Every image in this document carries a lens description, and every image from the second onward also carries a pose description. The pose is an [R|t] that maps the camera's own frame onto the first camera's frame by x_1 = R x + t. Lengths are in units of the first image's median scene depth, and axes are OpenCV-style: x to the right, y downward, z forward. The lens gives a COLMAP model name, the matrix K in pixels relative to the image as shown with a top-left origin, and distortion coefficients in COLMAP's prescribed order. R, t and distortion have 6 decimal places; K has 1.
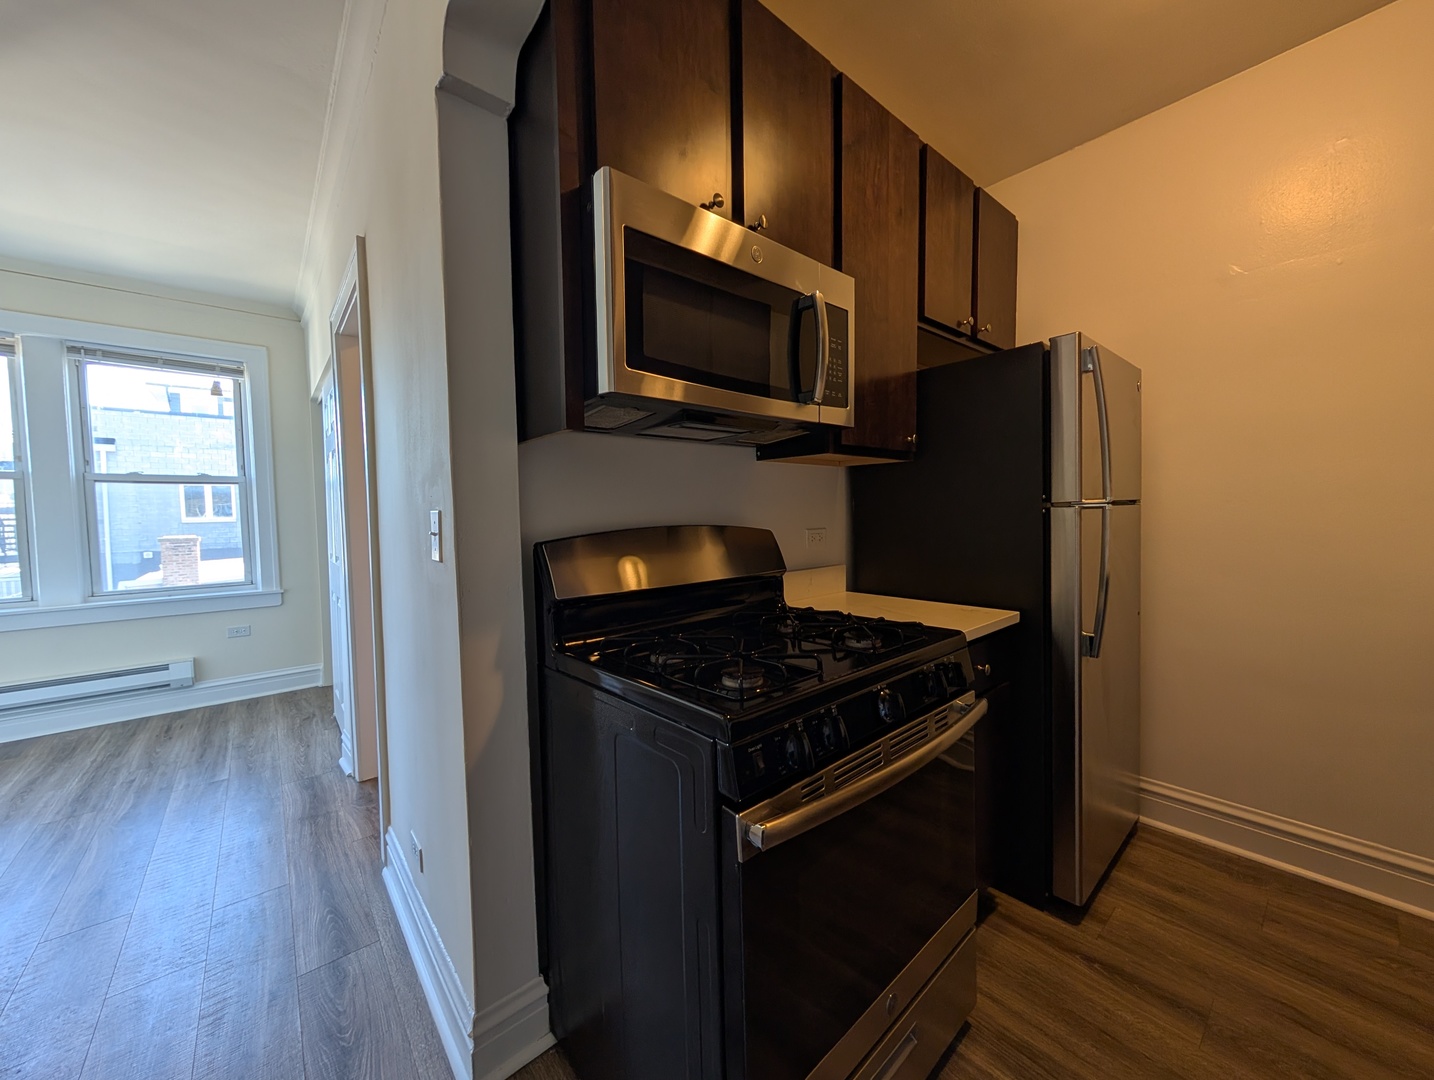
lens RADIAL K [[542.8, 0, 721.5], [0, 542.8, 539.4], [0, 0, 1]] dist [0.000244, 0.000387]
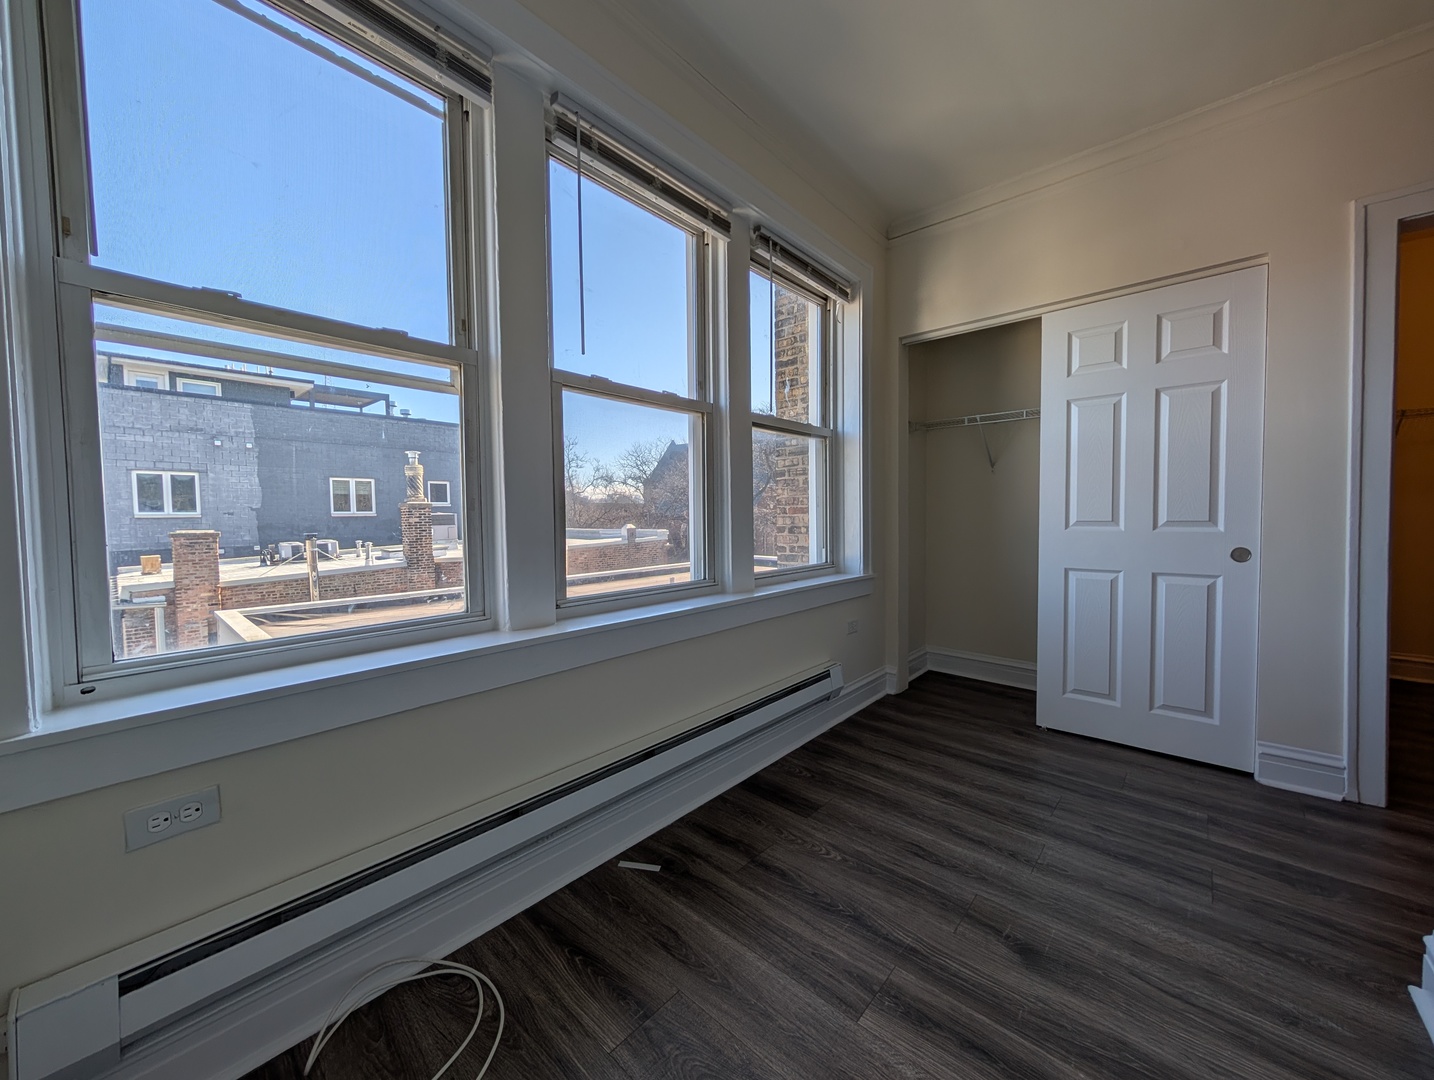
lens RADIAL K [[542.8, 0, 721.5], [0, 542.8, 539.4], [0, 0, 1]] dist [0.000244, 0.000387]
pose [[0.990928, 0.002277, 0.134373, -1.390459], [-0.001088, 0.999960, -0.008924, 0.061741], [-0.134388, 0.008696, 0.990891, 0.298426]]
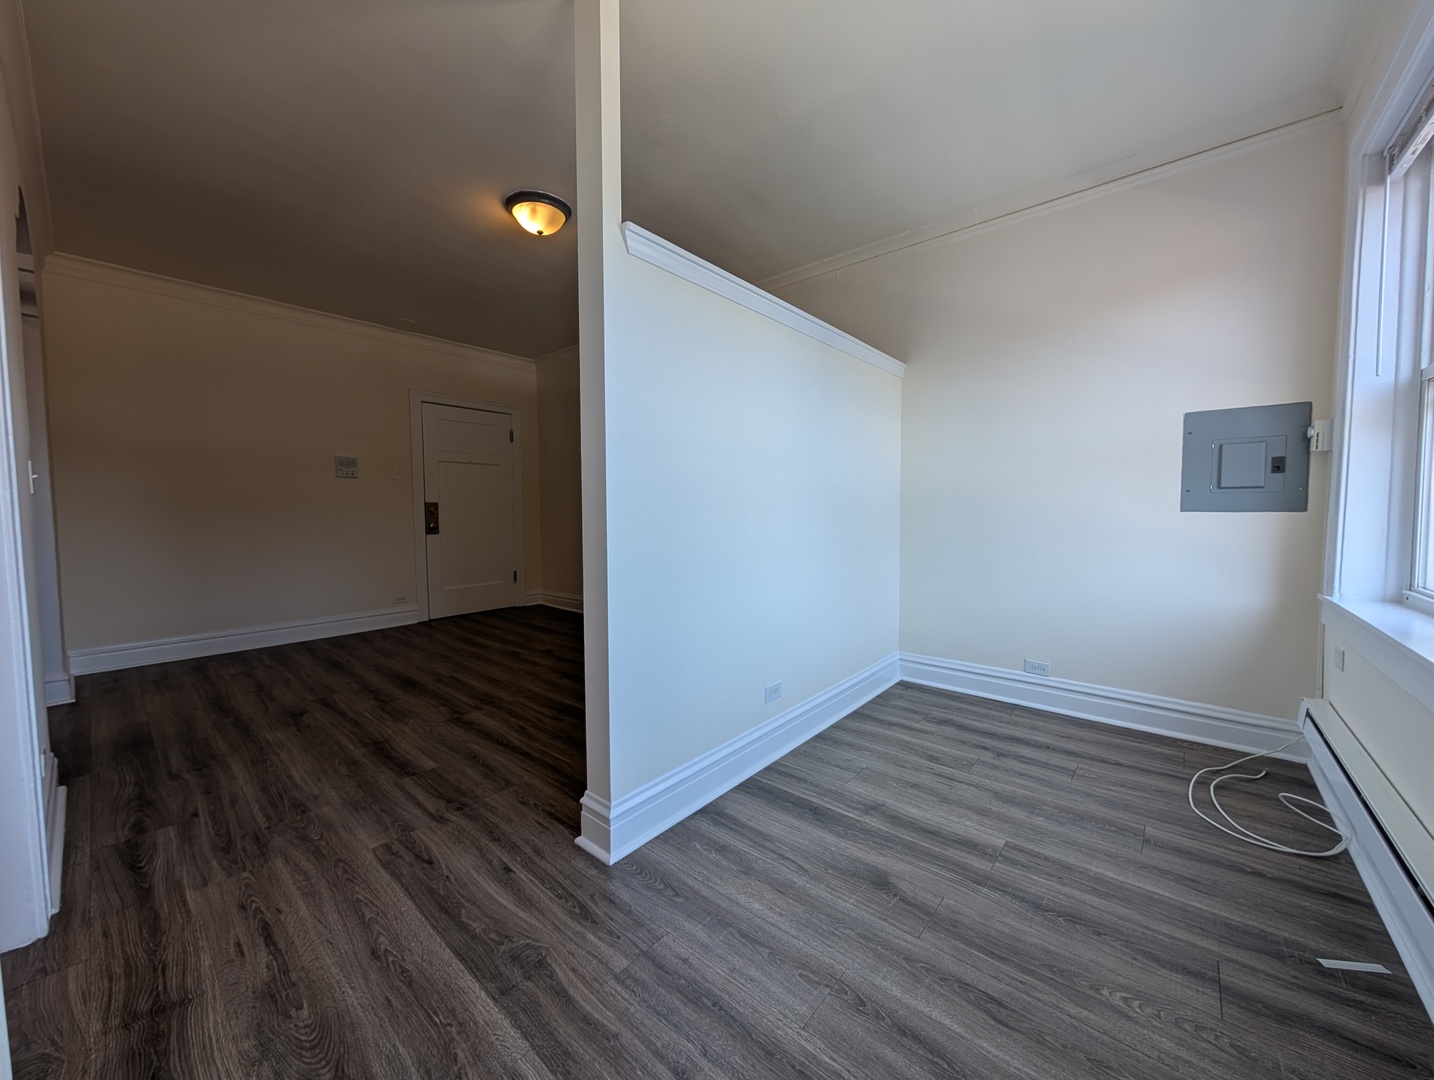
lens RADIAL K [[542.8, 0, 721.5], [0, 542.8, 539.4], [0, 0, 1]] dist [0.000244, 0.000387]
pose [[-0.987872, 0.029477, -0.152445, -0.883688], [0.012802, 0.993934, 0.109228, 0.009650], [0.154740, 0.105952, -0.982257, 1.123527]]
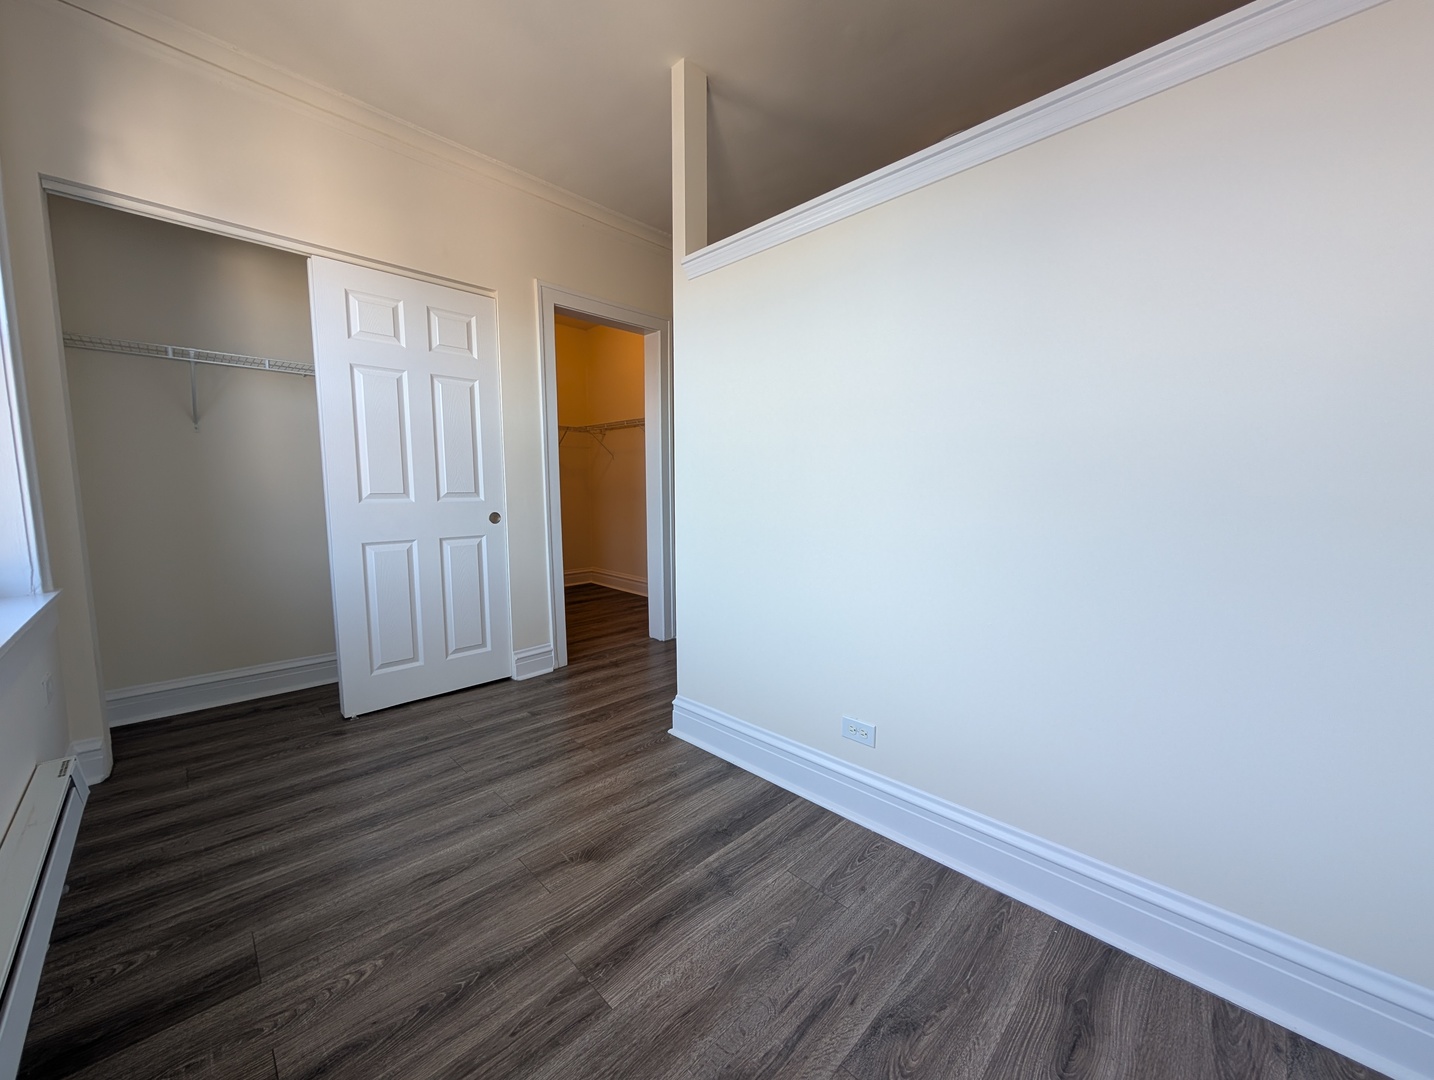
lens RADIAL K [[542.8, 0, 721.5], [0, 542.8, 539.4], [0, 0, 1]] dist [0.000244, 0.000387]
pose [[-0.080680, -0.080535, 0.993481, -1.582992], [0.053099, 0.994968, 0.084968, 0.052765], [-0.995325, 0.059608, -0.075998, 0.589365]]
